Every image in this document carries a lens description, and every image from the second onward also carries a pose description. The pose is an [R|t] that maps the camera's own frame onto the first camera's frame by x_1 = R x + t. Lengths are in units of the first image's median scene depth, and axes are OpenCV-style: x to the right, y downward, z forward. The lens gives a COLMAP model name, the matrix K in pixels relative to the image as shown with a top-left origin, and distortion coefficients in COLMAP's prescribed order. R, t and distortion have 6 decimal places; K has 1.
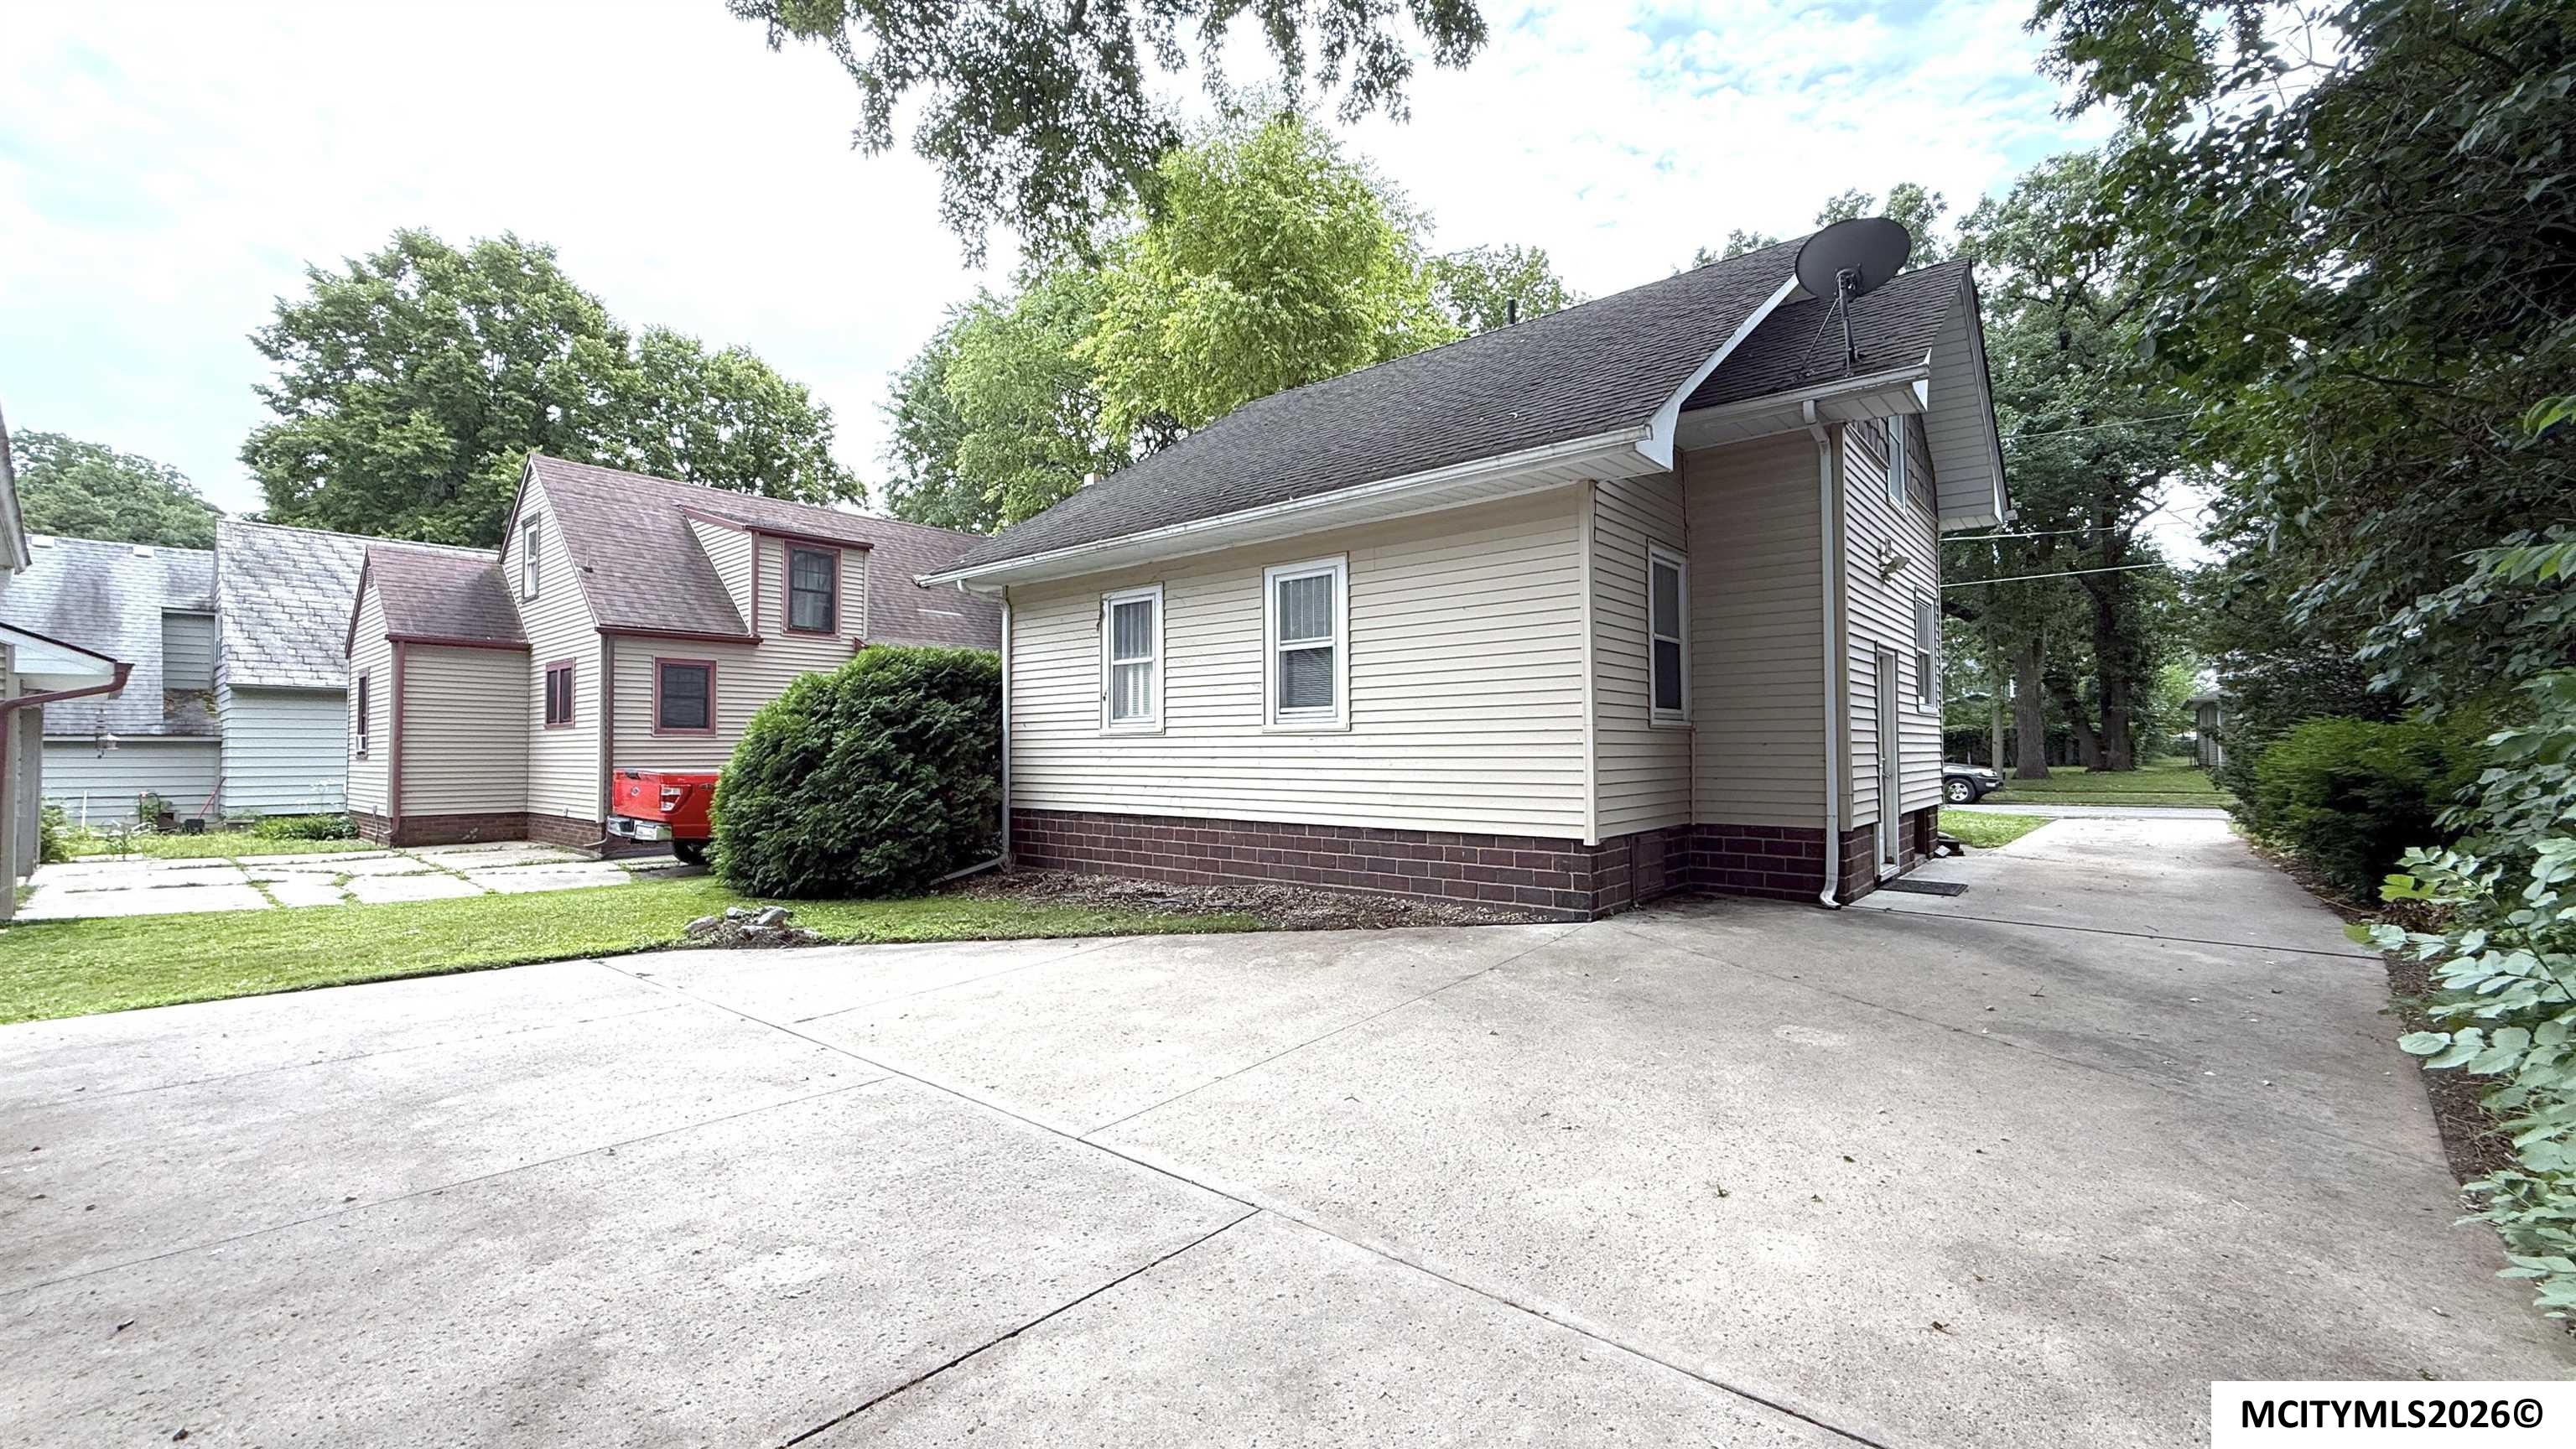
lens RADIAL K [[1026.7, 0, 1284.4], [0, 1026.7, 717.6], [0, 0, 1]] dist [-0.000719, 0.000355]
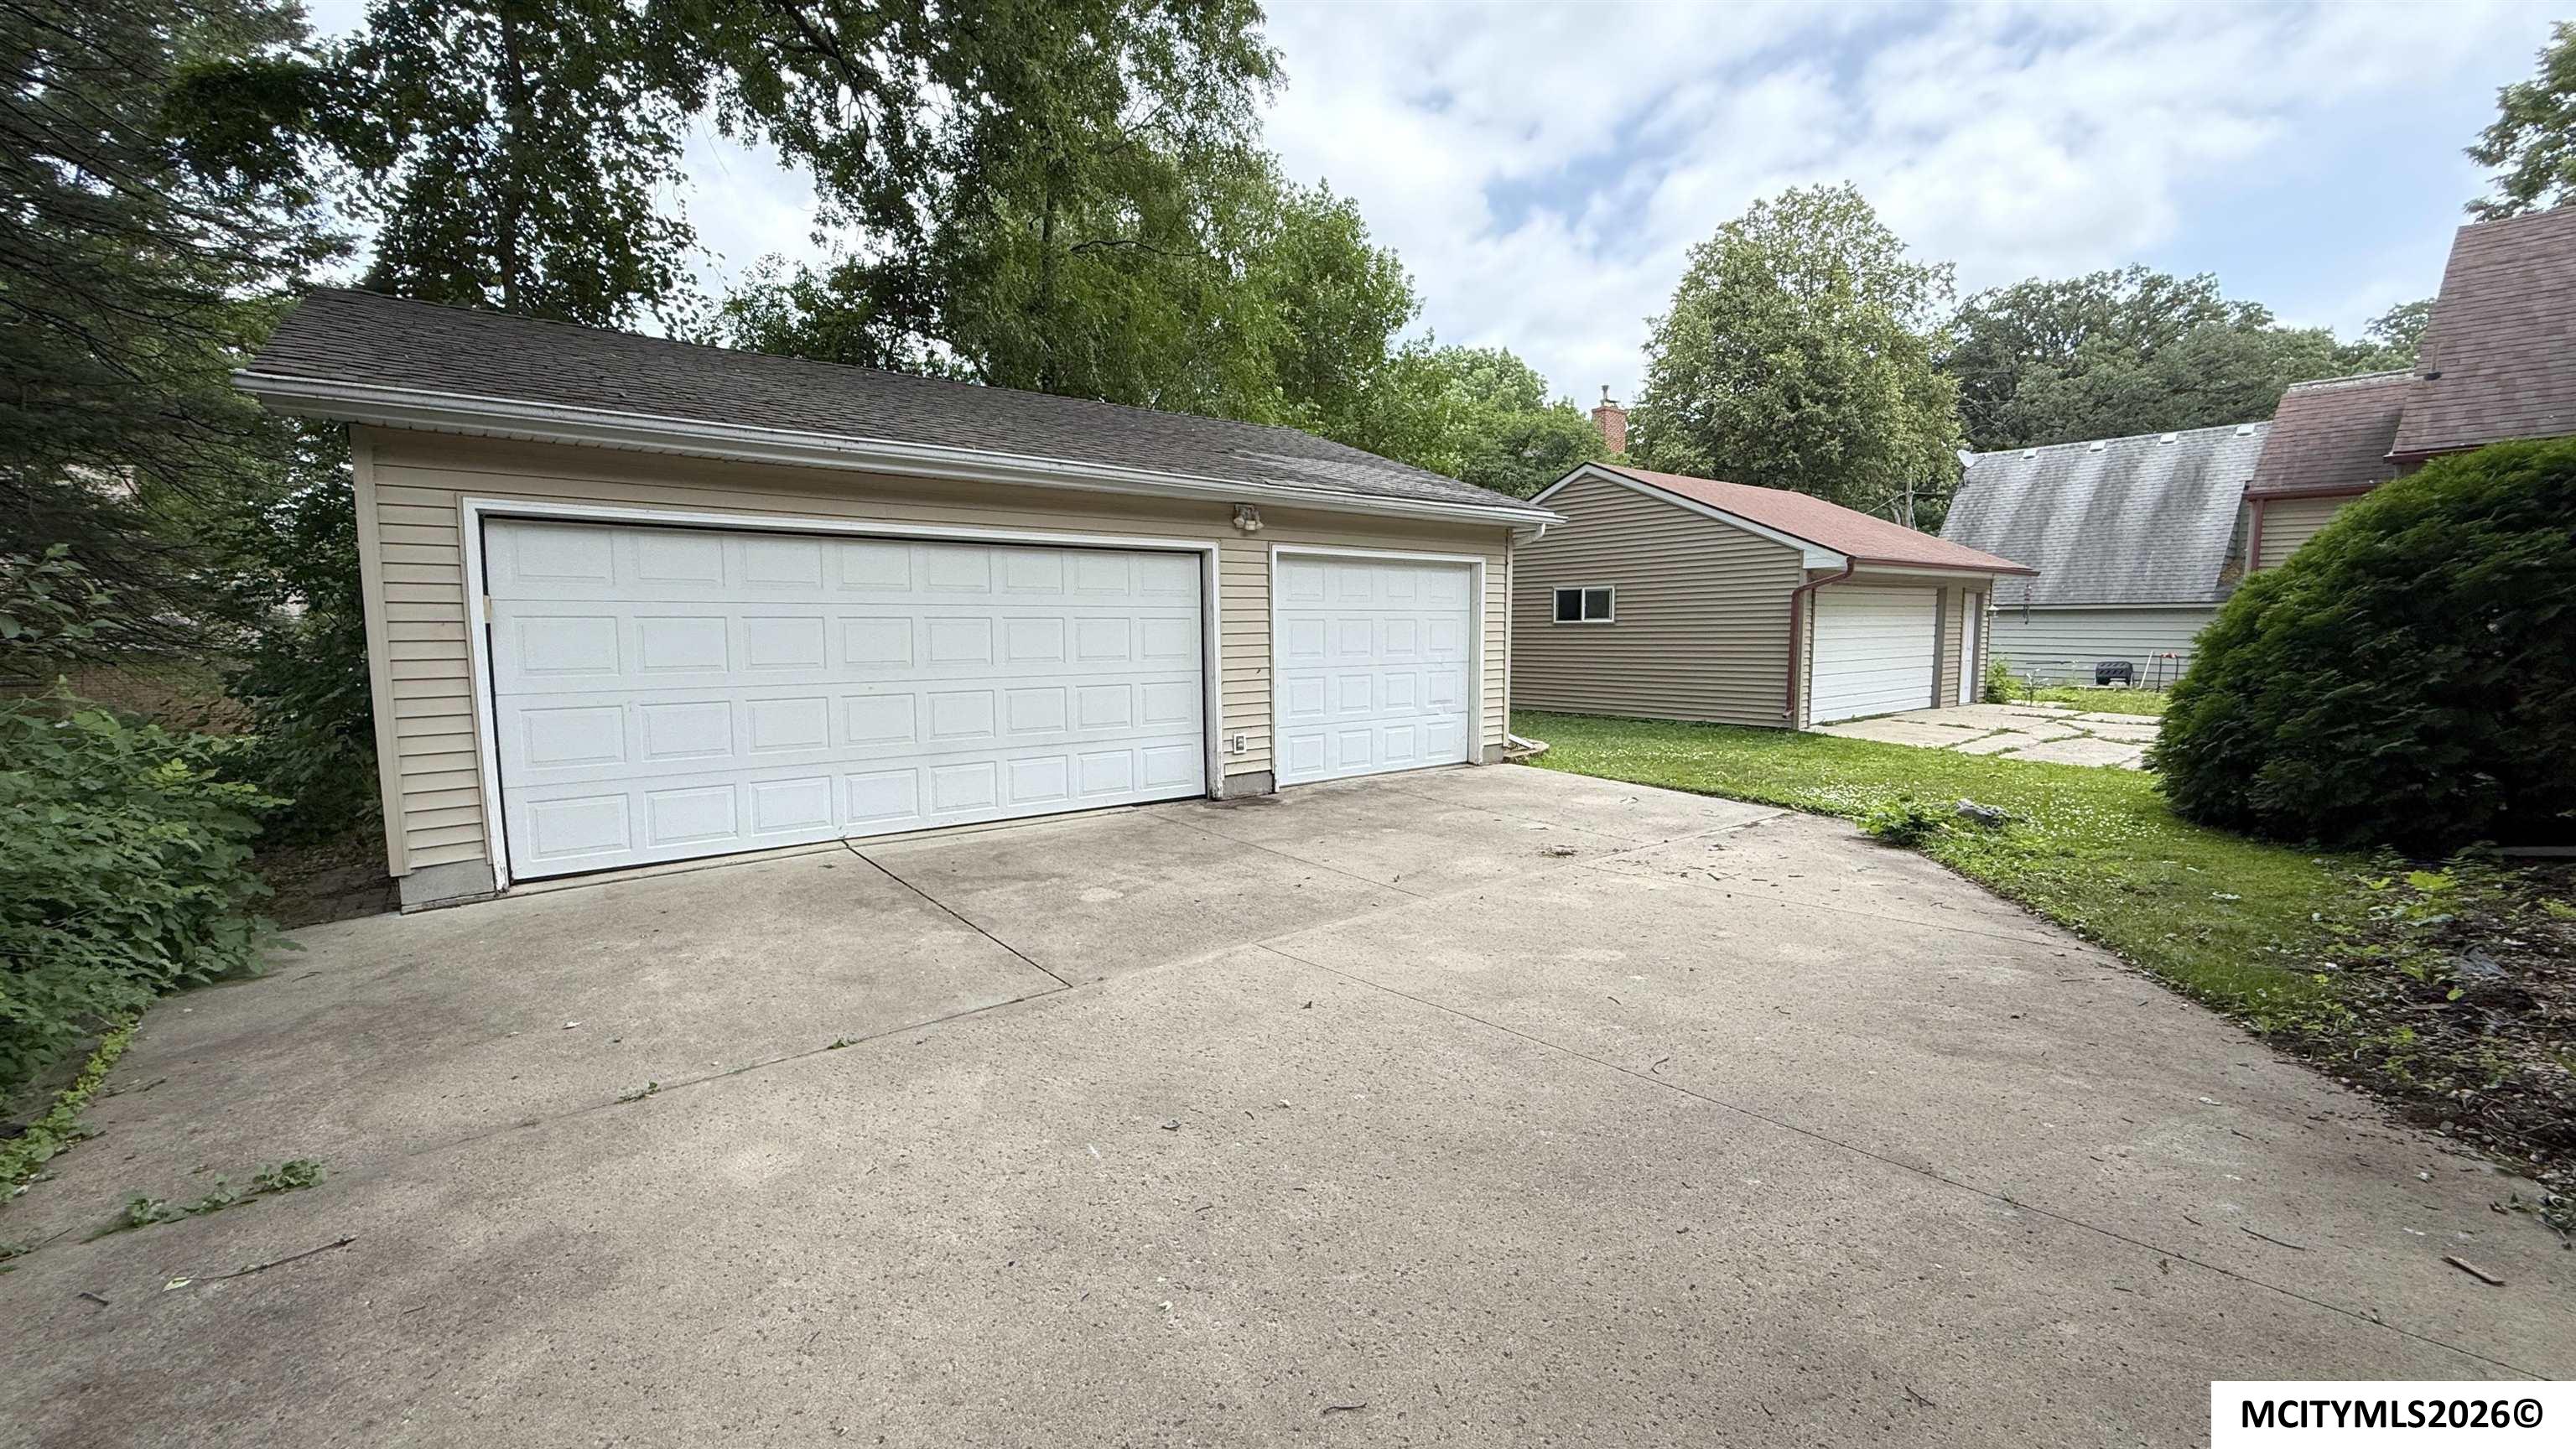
lens RADIAL K [[1026.7, 0, 1286.3], [0, 1026.7, 731.5], [0, 0, 1]] dist [-0.000719, 0.000355]
pose [[-0.190528, 0.109393, -0.975568, 0.979728], [0.036859, 0.993868, 0.104247, 0.021611], [0.980990, -0.016097, -0.193391, 1.274220]]
